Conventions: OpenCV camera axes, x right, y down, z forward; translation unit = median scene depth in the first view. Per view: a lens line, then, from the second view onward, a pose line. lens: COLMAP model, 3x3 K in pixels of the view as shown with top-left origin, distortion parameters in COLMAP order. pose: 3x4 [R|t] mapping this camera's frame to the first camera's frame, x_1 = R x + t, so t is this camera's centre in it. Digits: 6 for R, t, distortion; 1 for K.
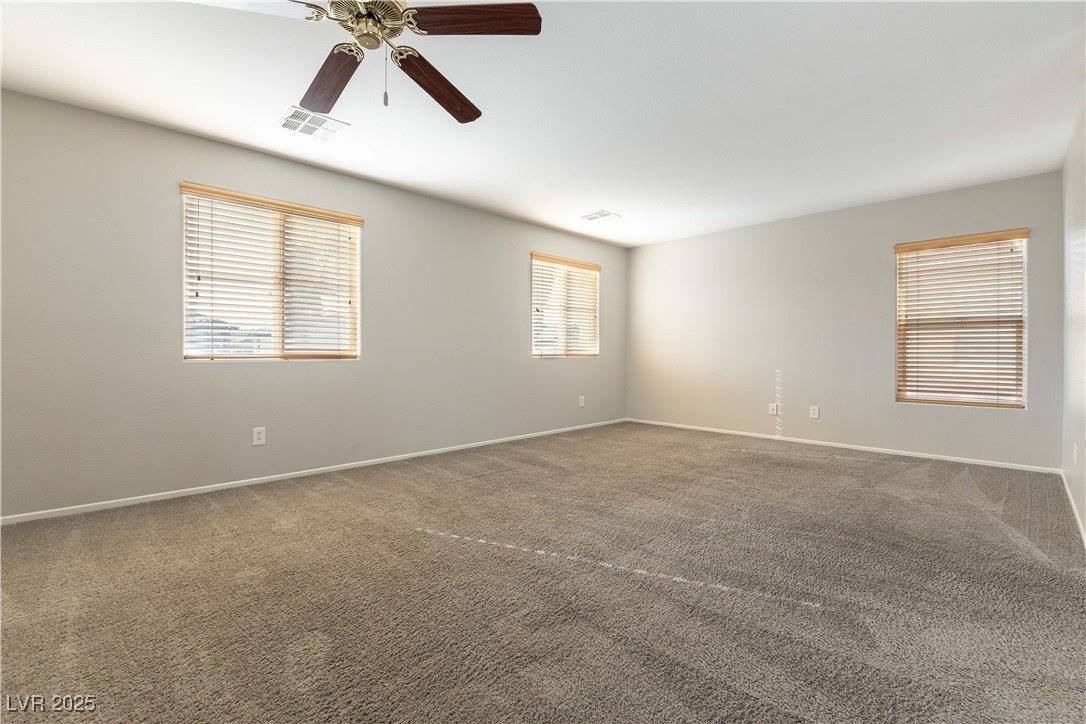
lens RADIAL K [[485.8, 0, 544.3], [0, 485.8, 355.9], [0, 0, 1]] dist [-0.000032, -0.009820]
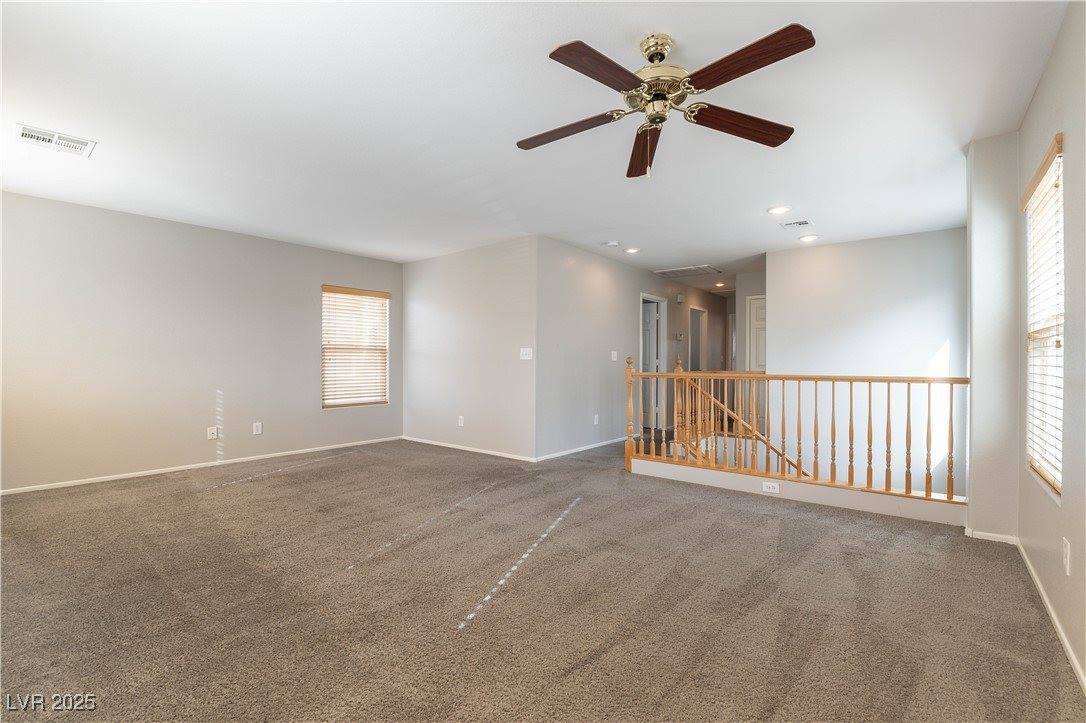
lens RADIAL K [[485.8, 0, 544.3], [0, 485.8, 355.4], [0, 0, 1]] dist [-0.000032, -0.009820]
pose [[-0.111068, 0.009848, 0.993764, -0.693283], [0.010079, 0.999911, -0.008783, -0.031567], [-0.993762, 0.009041, -0.111157, 0.654219]]
